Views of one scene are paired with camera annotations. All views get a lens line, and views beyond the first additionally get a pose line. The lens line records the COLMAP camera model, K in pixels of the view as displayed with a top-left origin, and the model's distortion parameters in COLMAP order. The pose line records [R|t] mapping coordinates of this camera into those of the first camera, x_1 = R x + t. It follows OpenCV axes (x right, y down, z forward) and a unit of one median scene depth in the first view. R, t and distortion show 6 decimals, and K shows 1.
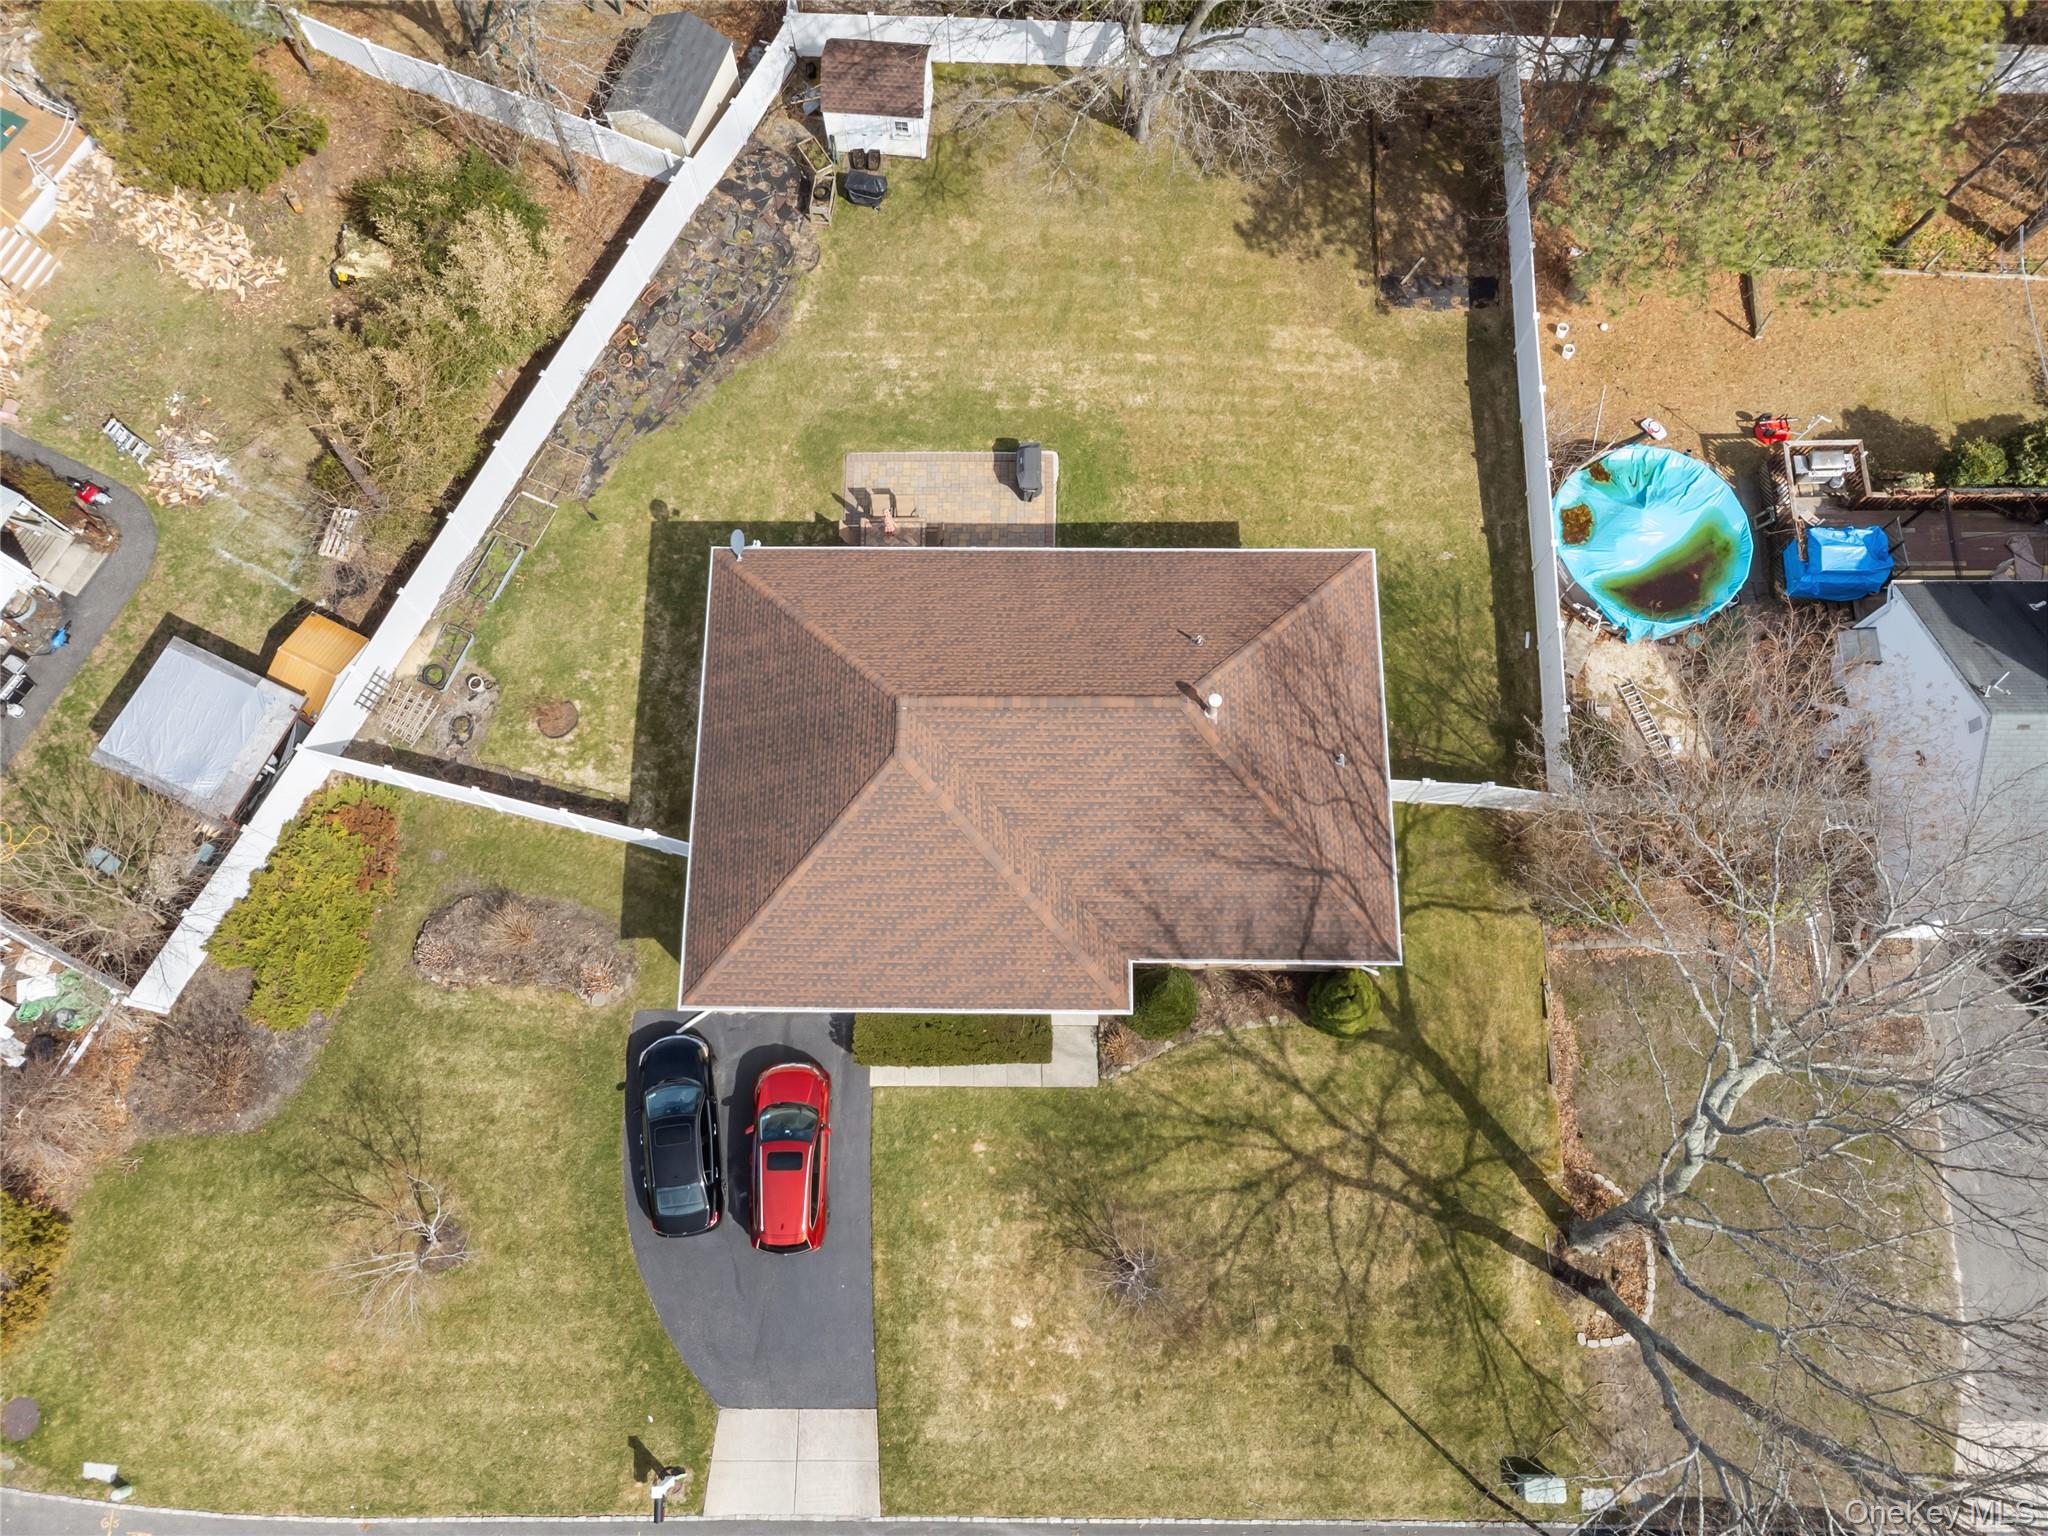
lens RADIAL K [[1529.7, 0, 1020.1], [0, 1529.7, 777.2], [0, 0, 1]] dist [0.013791, 0.013909]
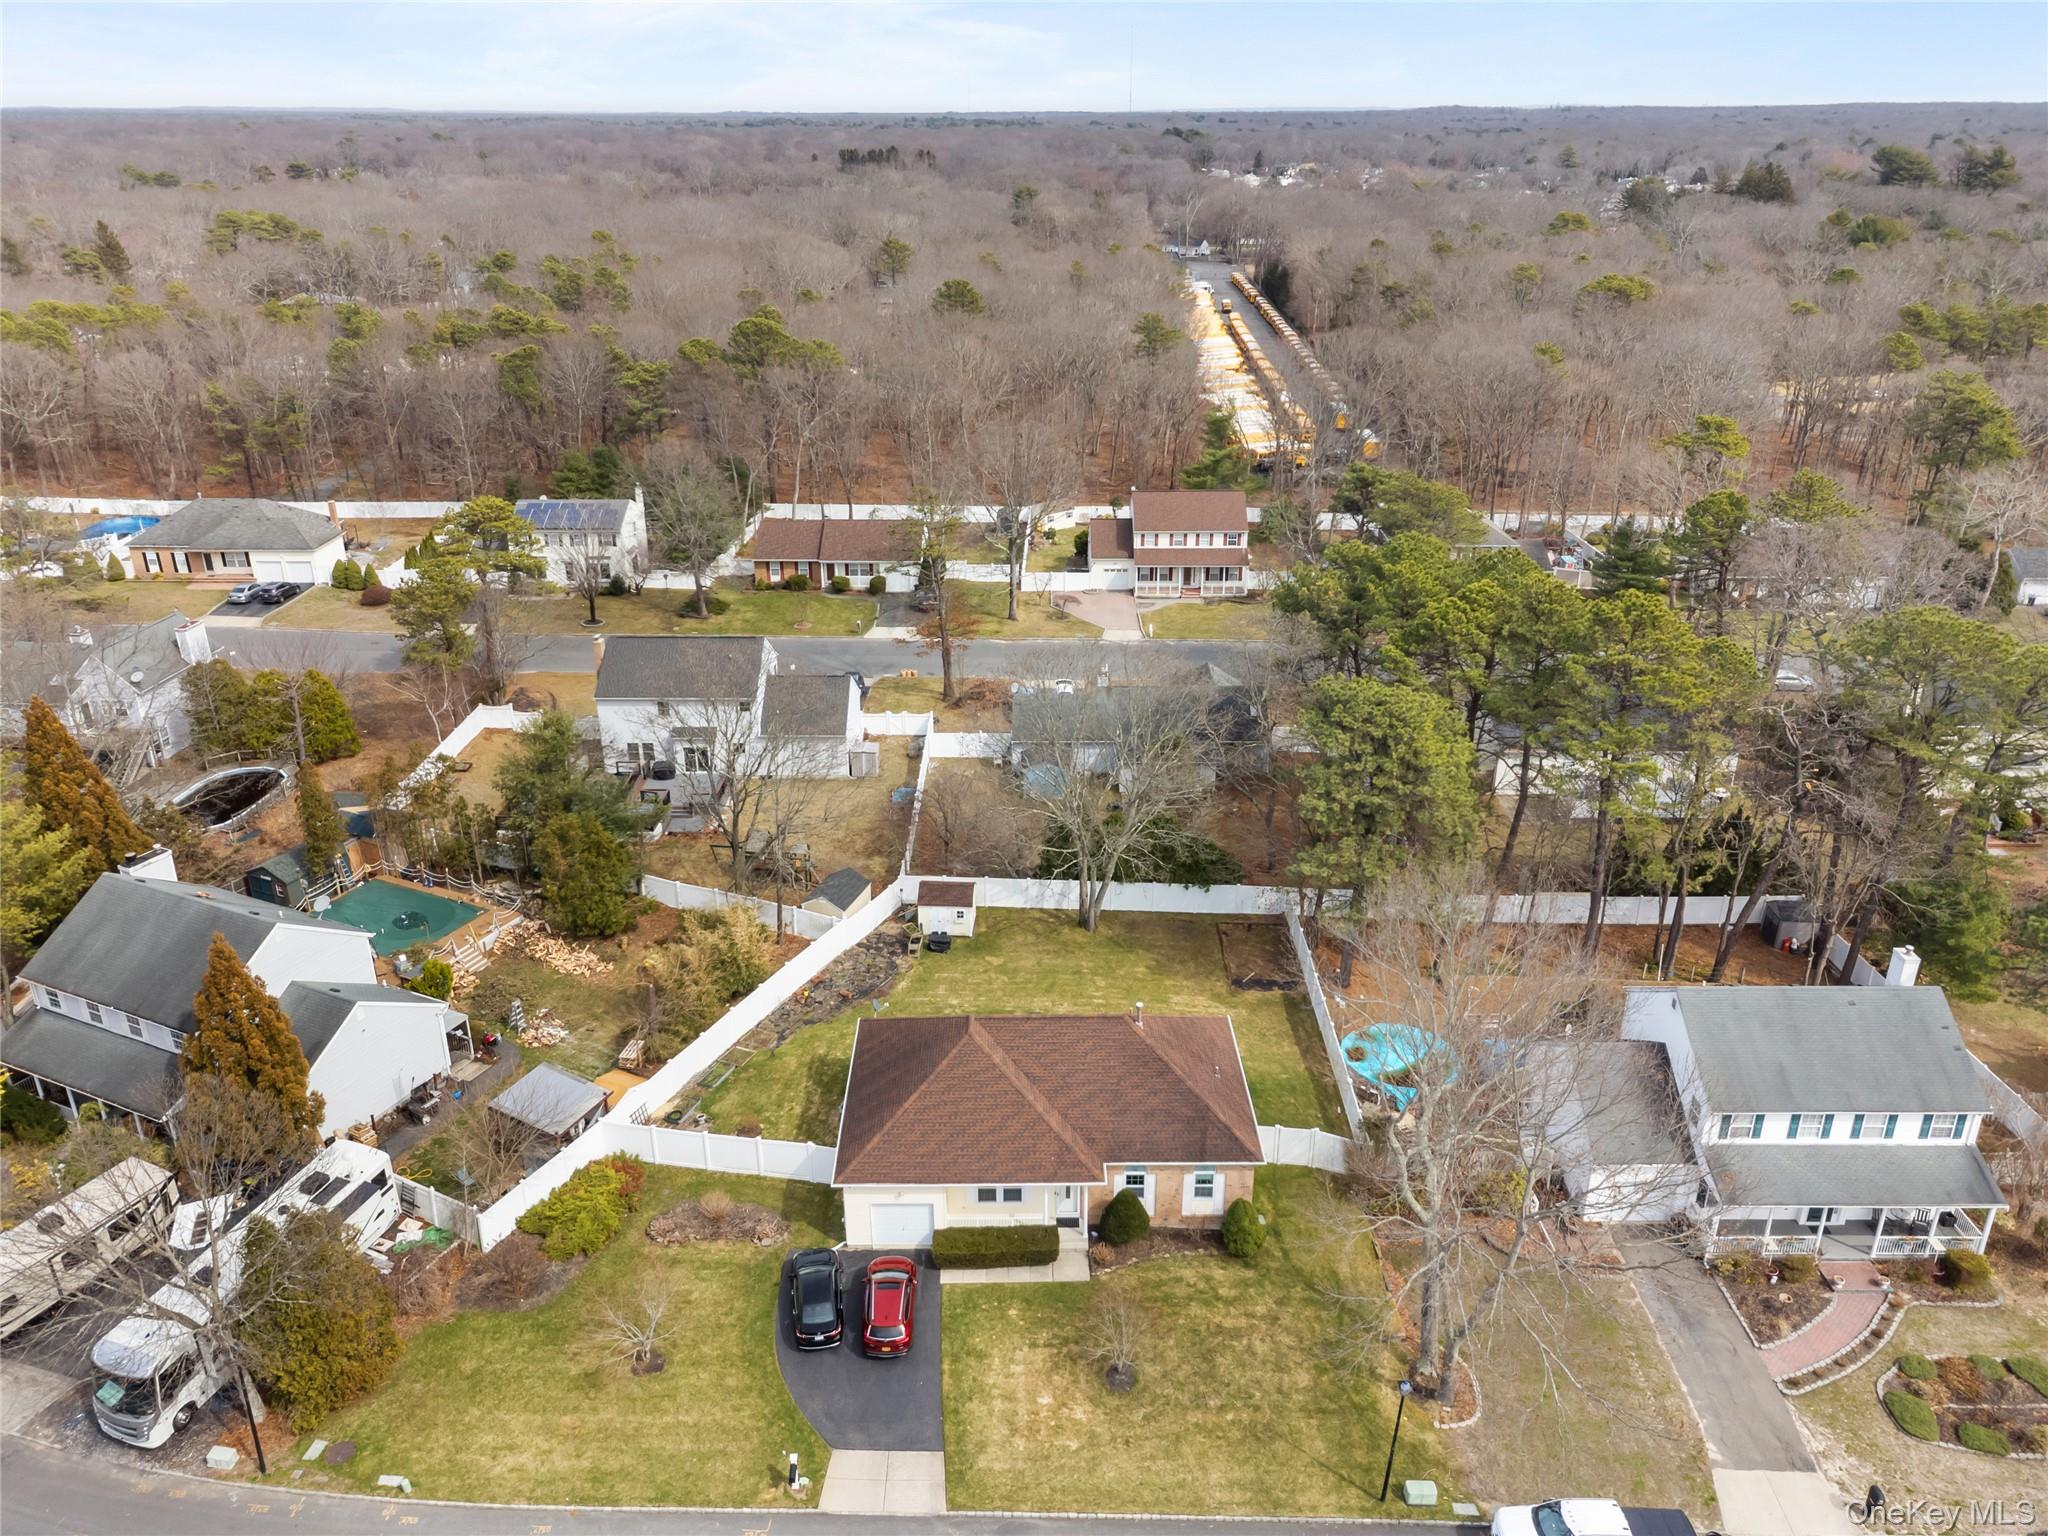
lens RADIAL K [[1529.7, 0, 1020.9], [0, 1529.7, 774.4], [0, 0, 1]] dist [0.013791, 0.013909]
pose [[0.999828, -0.001092, 0.018520, -0.045229], [0.014886, 0.642966, -0.765750, 1.034077], [-0.011072, 0.765894, 0.642872, -0.365291]]
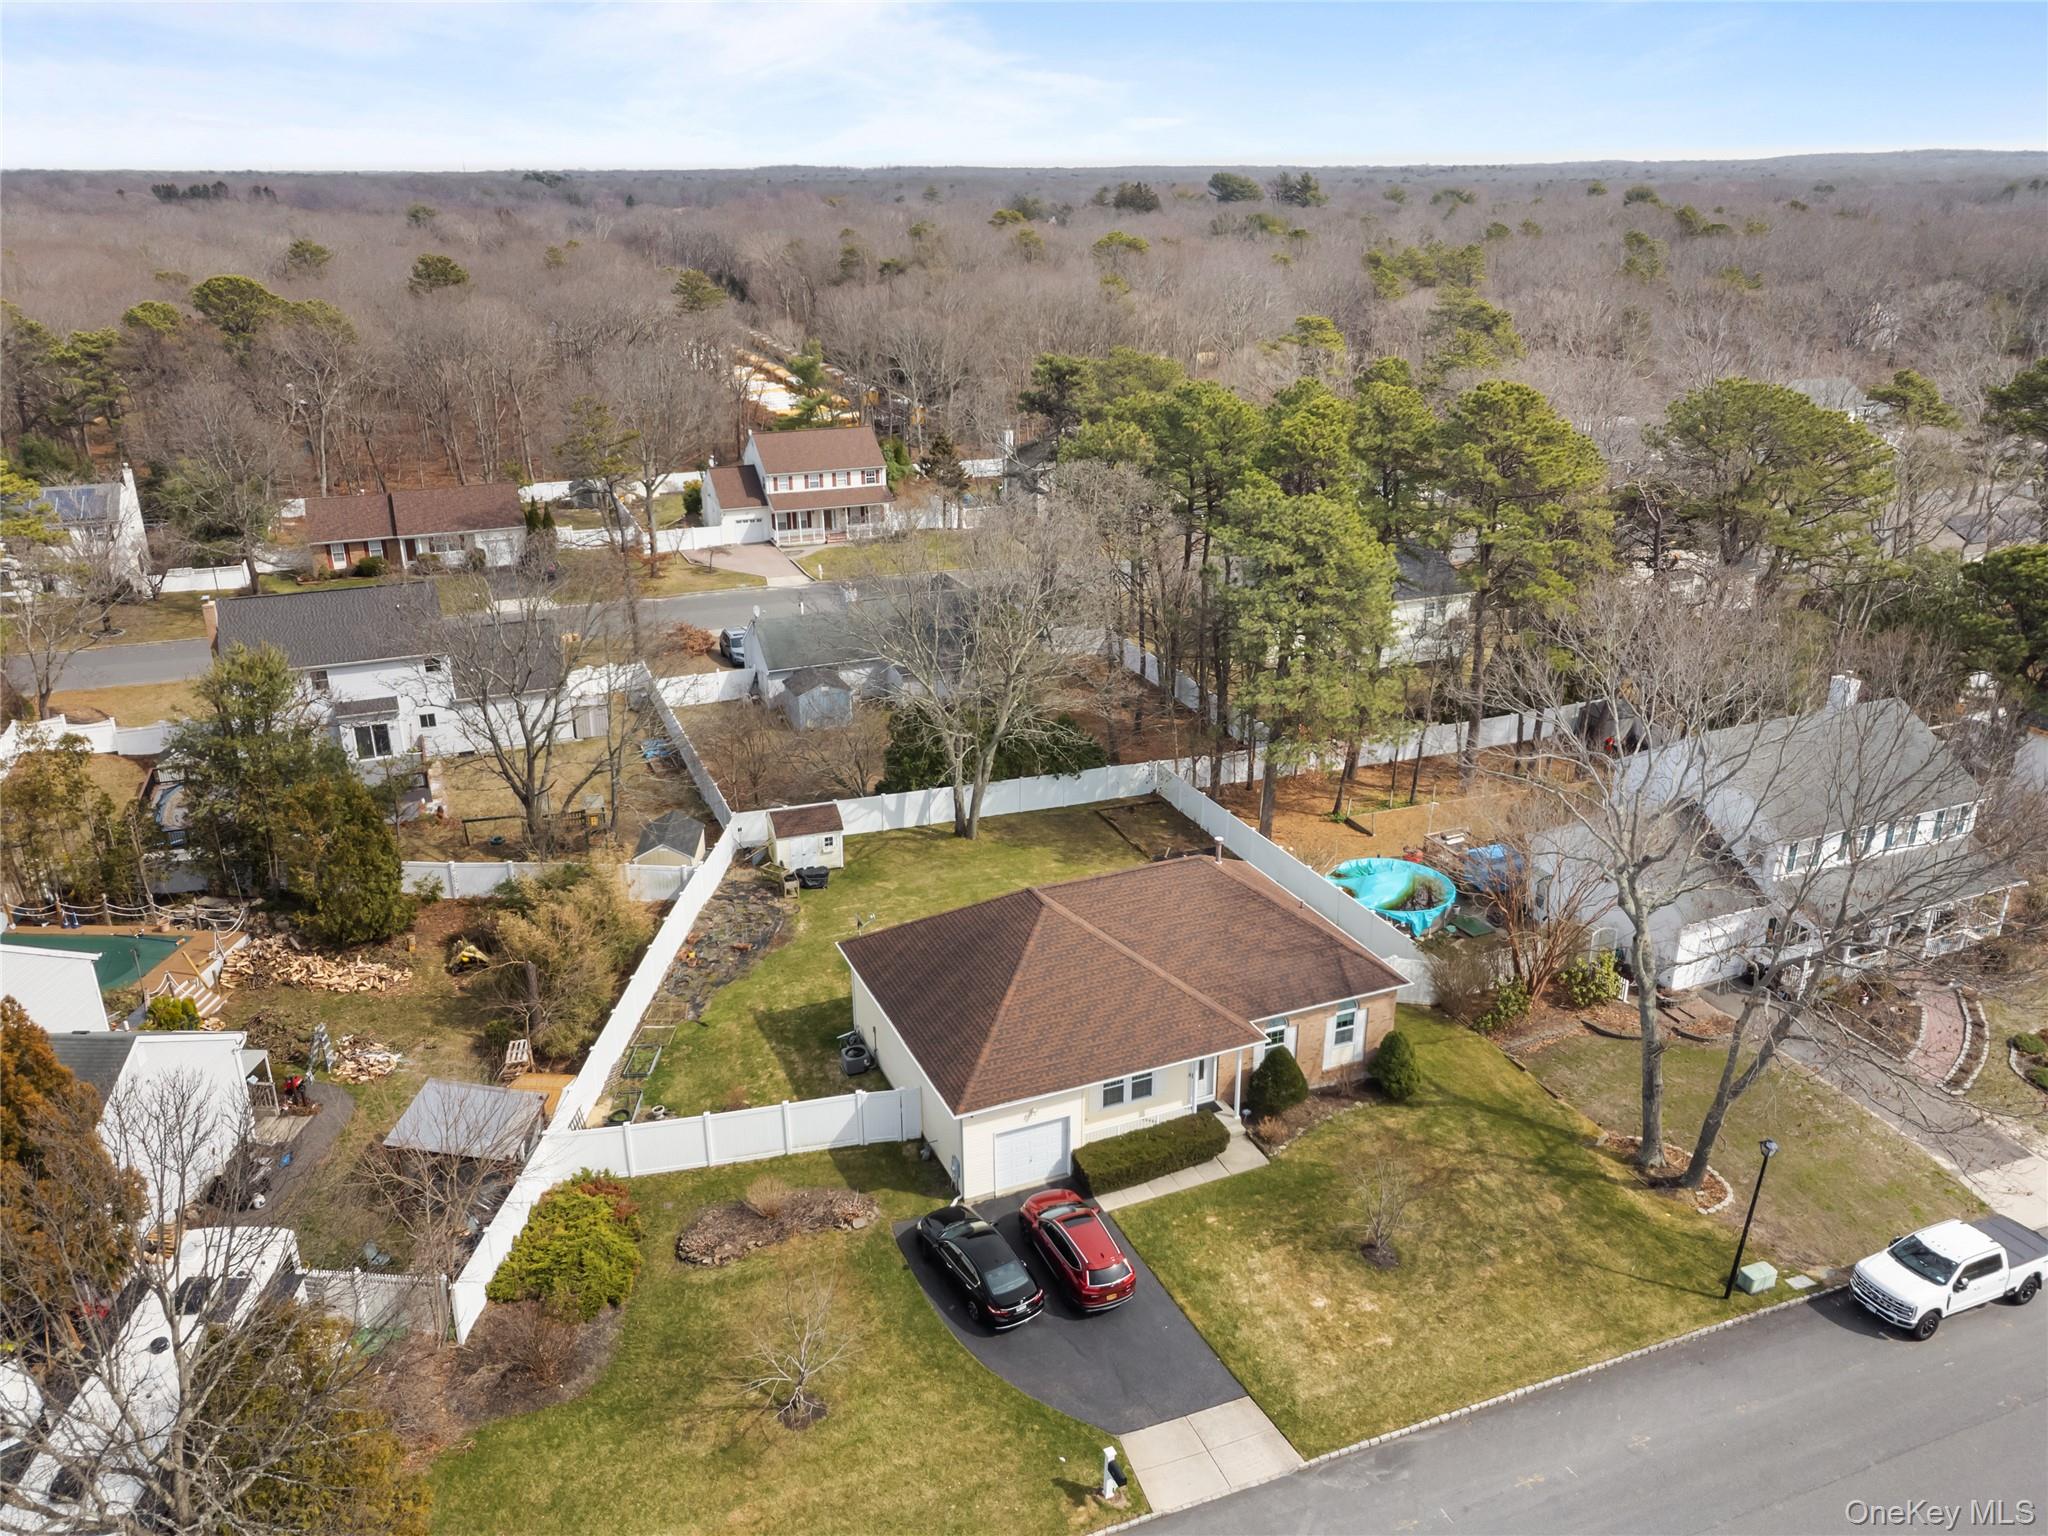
lens RADIAL K [[1529.7, 0, 1025.0], [0, 1529.7, 771.9], [0, 0, 1]] dist [0.013791, 0.013909]
pose [[0.914655, -0.143247, 0.378004, -0.545837], [0.386413, 0.584435, -0.713527, 0.813191], [-0.118708, 0.798697, 0.589909, 0.039469]]
